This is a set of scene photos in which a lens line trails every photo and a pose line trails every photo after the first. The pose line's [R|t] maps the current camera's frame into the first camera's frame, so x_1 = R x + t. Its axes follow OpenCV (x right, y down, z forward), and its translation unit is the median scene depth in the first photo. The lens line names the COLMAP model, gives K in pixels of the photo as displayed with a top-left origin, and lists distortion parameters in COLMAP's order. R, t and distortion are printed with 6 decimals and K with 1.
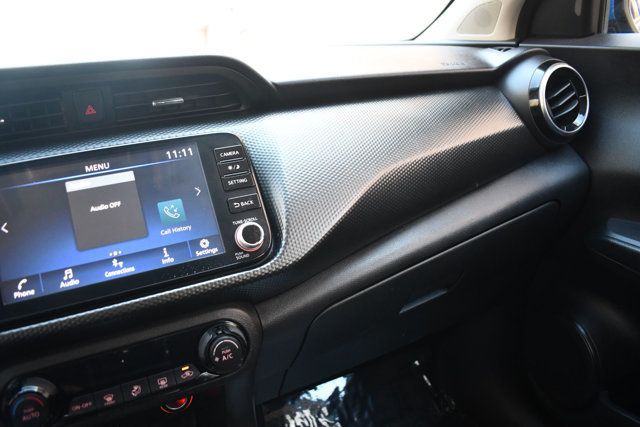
lens RADIAL K [[486.0, 0, 320.0], [0, 486.0, 213.5], [0, 0, 1]] dist [-0.098709, 0.007124]
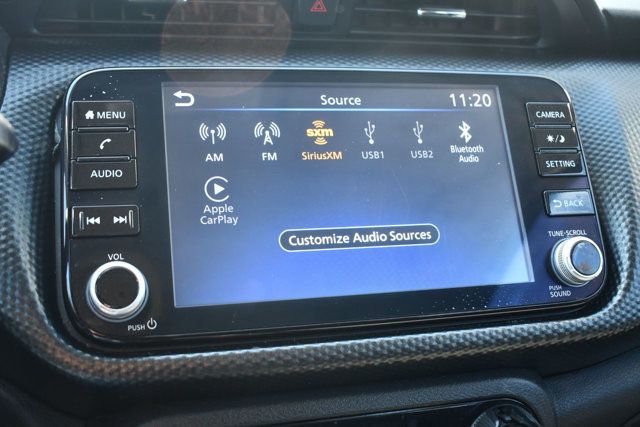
lens RADIAL K [[744.0, 0, 320.0], [0, 744.0, 213.5], [0, 0, 1]] dist [-0.082876, 0.011362]
pose [[0.976526, 0.163770, -0.139918, -0.332903], [-0.167173, 0.985844, -0.012846, 0.054324], [0.135833, 0.035935, 0.990080, 0.095721]]
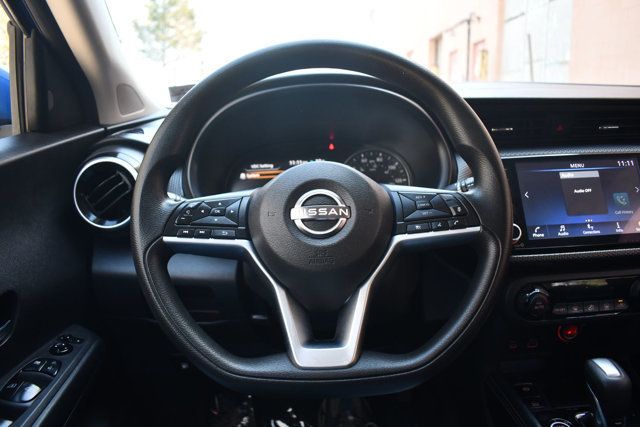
lens RADIAL K [[486.0, 0, 320.0], [0, 486.0, 213.5], [0, 0, 1]] dist [-0.098709, 0.007124]
pose [[0.907751, 0.143544, -0.394188, -0.585891], [-0.150343, 0.988538, 0.013763, 0.162059], [0.391645, 0.046770, 0.918927, -0.745085]]
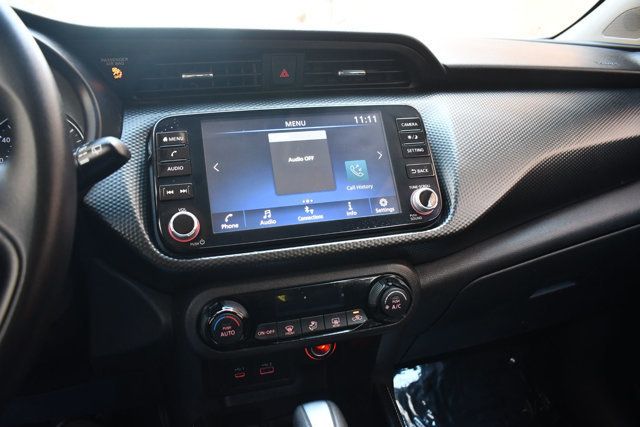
lens RADIAL K [[486.0, 0, 320.0], [0, 486.0, 213.5], [0, 0, 1]] dist [-0.098709, 0.007124]
pose [[0.982616, 0.111765, -0.148241, -0.213552], [-0.109871, 0.993725, 0.020929, 0.079577], [0.149650, -0.004278, 0.988730, -0.111522]]
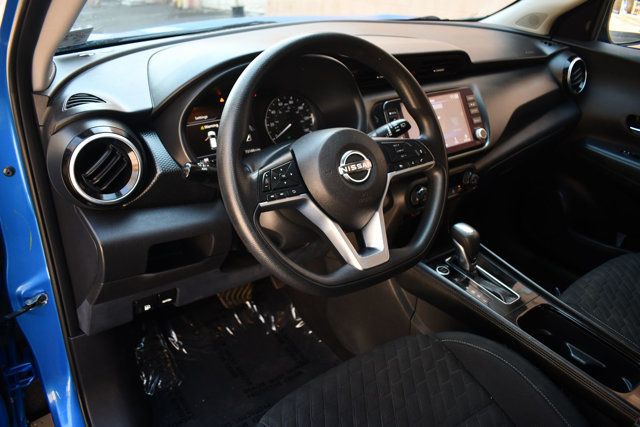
lens RADIAL K [[486.0, 0, 320.0], [0, 486.0, 213.5], [0, 0, 1]] dist [-0.098709, 0.007124]
pose [[0.980748, 0.019538, 0.194300, -1.417029], [-0.055215, 0.982126, 0.179943, 0.049587], [-0.187311, -0.187207, 0.964297, -1.262190]]
